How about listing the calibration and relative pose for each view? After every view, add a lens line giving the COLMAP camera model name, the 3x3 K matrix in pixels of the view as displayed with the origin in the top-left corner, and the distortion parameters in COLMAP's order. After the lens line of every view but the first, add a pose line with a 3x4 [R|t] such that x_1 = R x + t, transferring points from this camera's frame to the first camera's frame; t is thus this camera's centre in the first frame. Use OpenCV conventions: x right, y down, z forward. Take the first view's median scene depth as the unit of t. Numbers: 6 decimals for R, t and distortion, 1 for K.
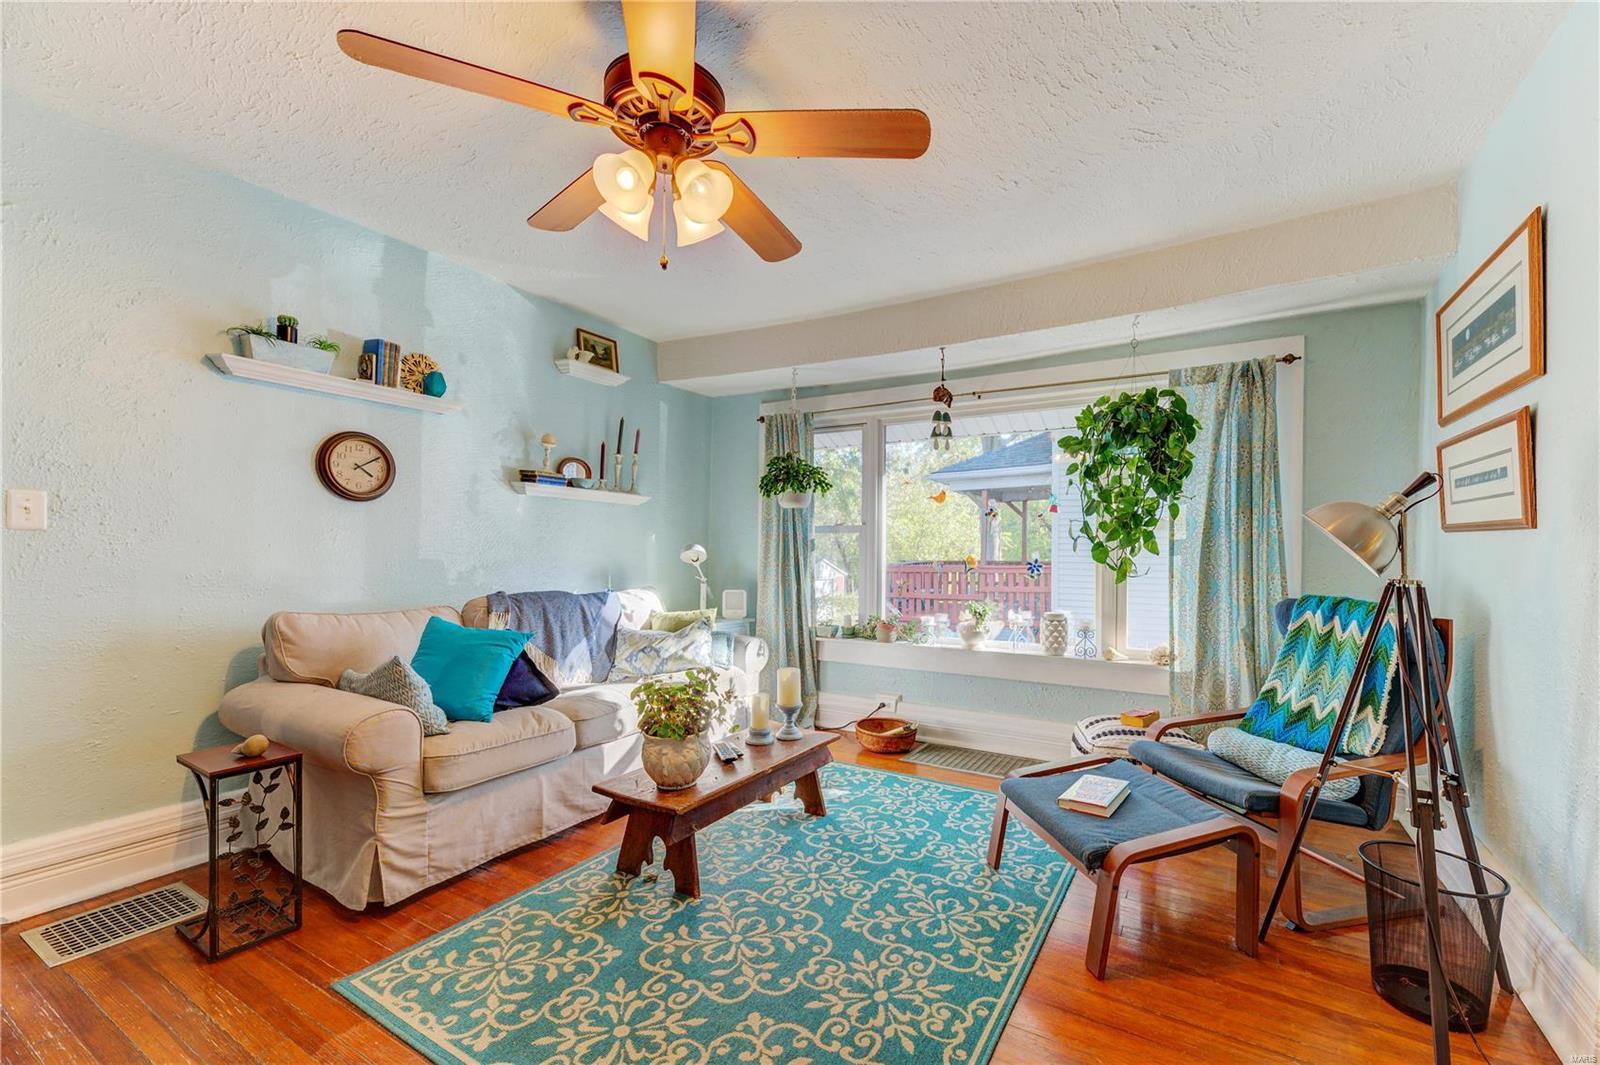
lens RADIAL K [[640.5, 0, 800.8], [0, 640.5, 552.2], [0, 0, 1]] dist [0.011002, -0.000337]
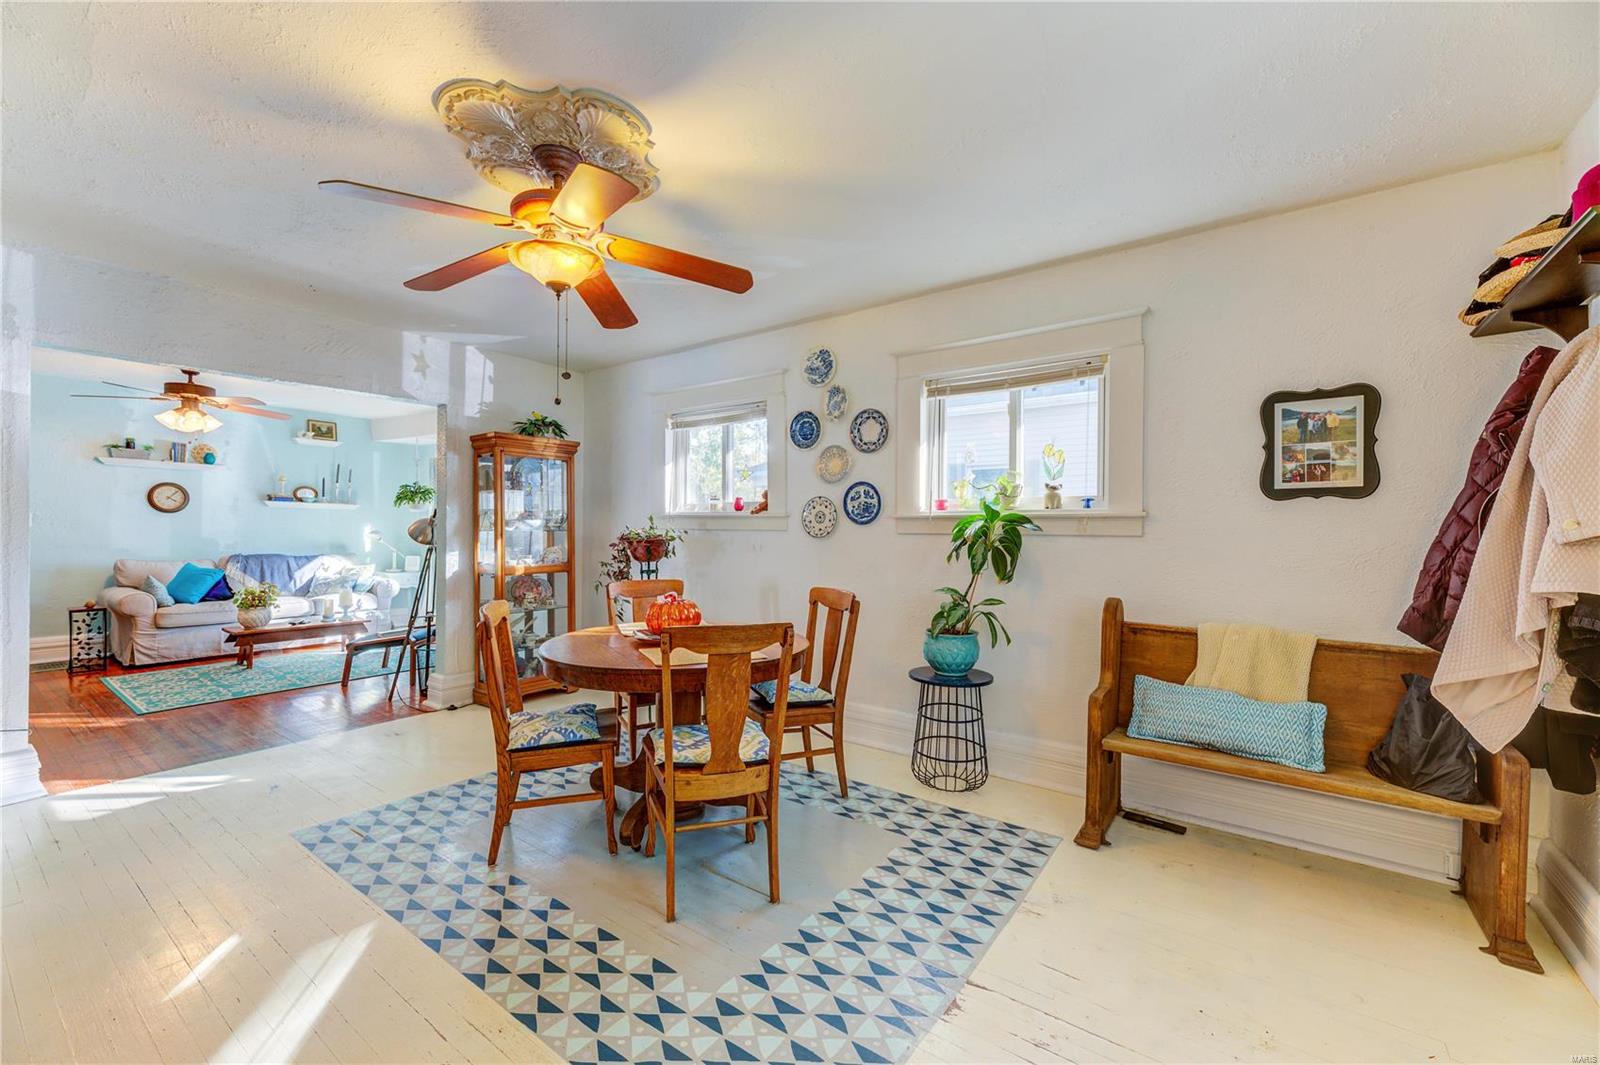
lens RADIAL K [[640.5, 0, 793.6], [0, 640.5, 533.6], [0, 0, 1]] dist [0.011002, -0.000337]
pose [[0.993381, 0.000069, -0.114862, 2.133211], [0.000238, 0.999996, 0.002655, -0.014471], [0.114862, -0.002664, 0.993378, -1.230975]]
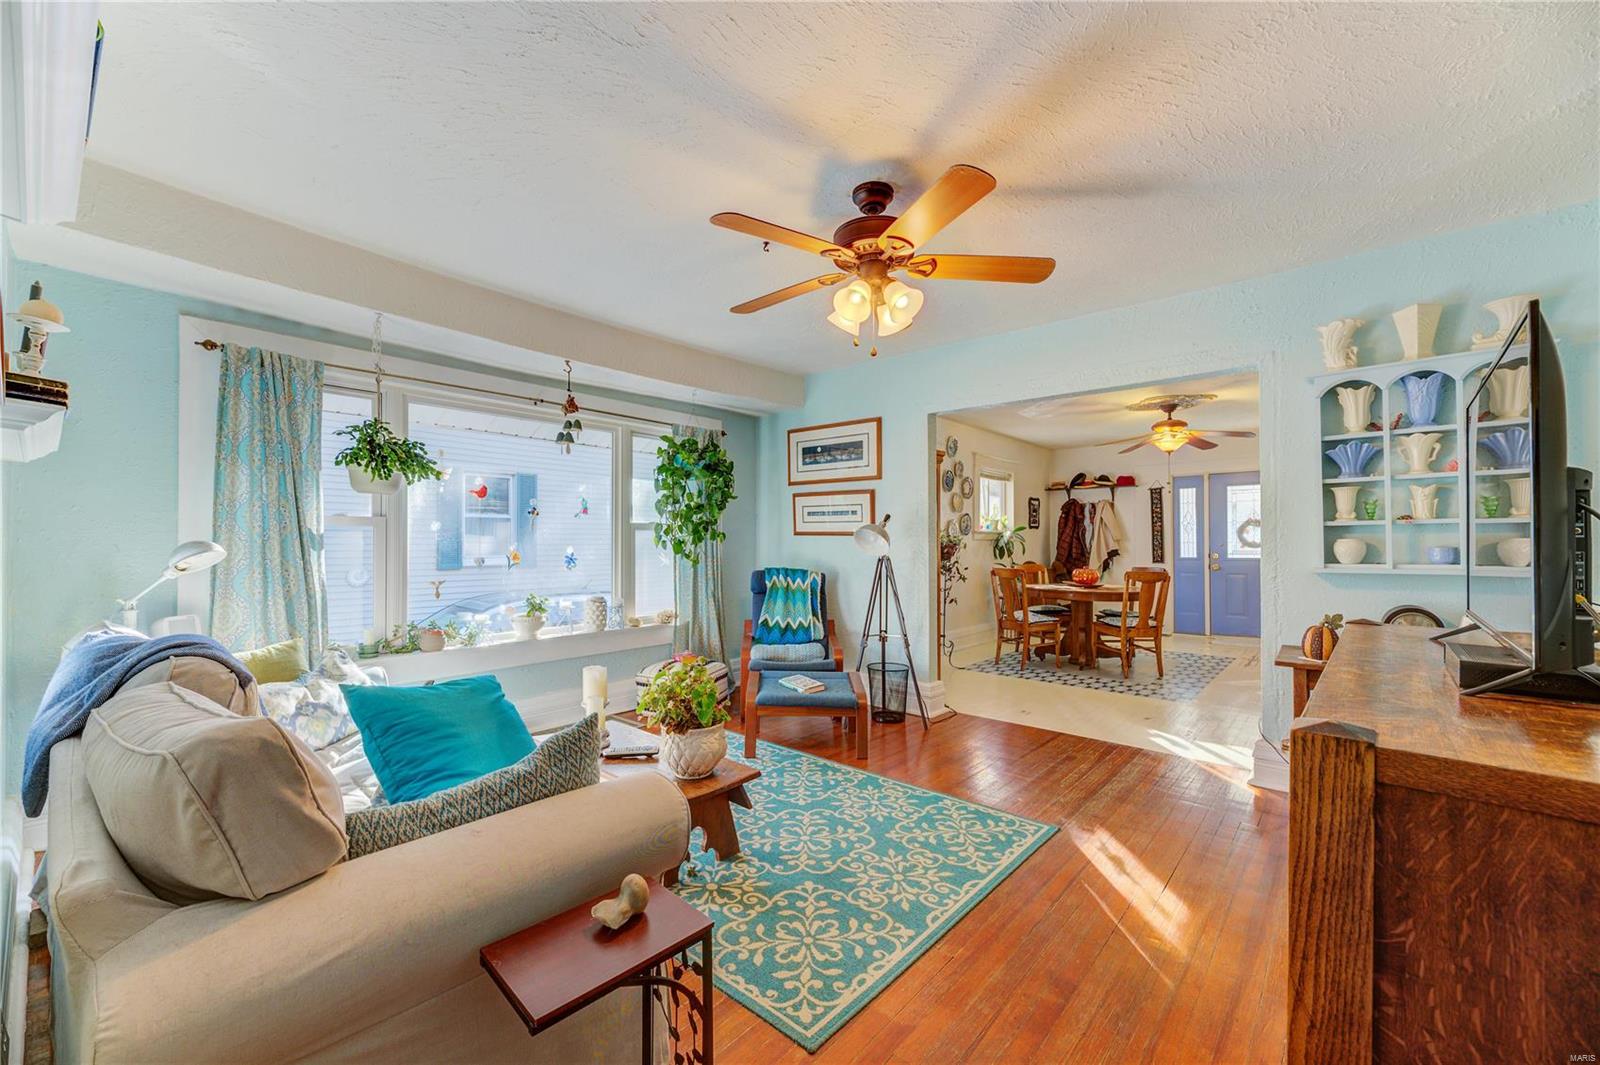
lens RADIAL K [[640.5, 0, 787.4], [0, 640.5, 537.6], [0, 0, 1]] dist [0.011002, -0.000337]
pose [[0.206178, 0.004385, 0.978505, -1.285115], [0.010304, 0.999925, -0.006652, -0.010318], [-0.978460, 0.011454, 0.206117, 0.689360]]
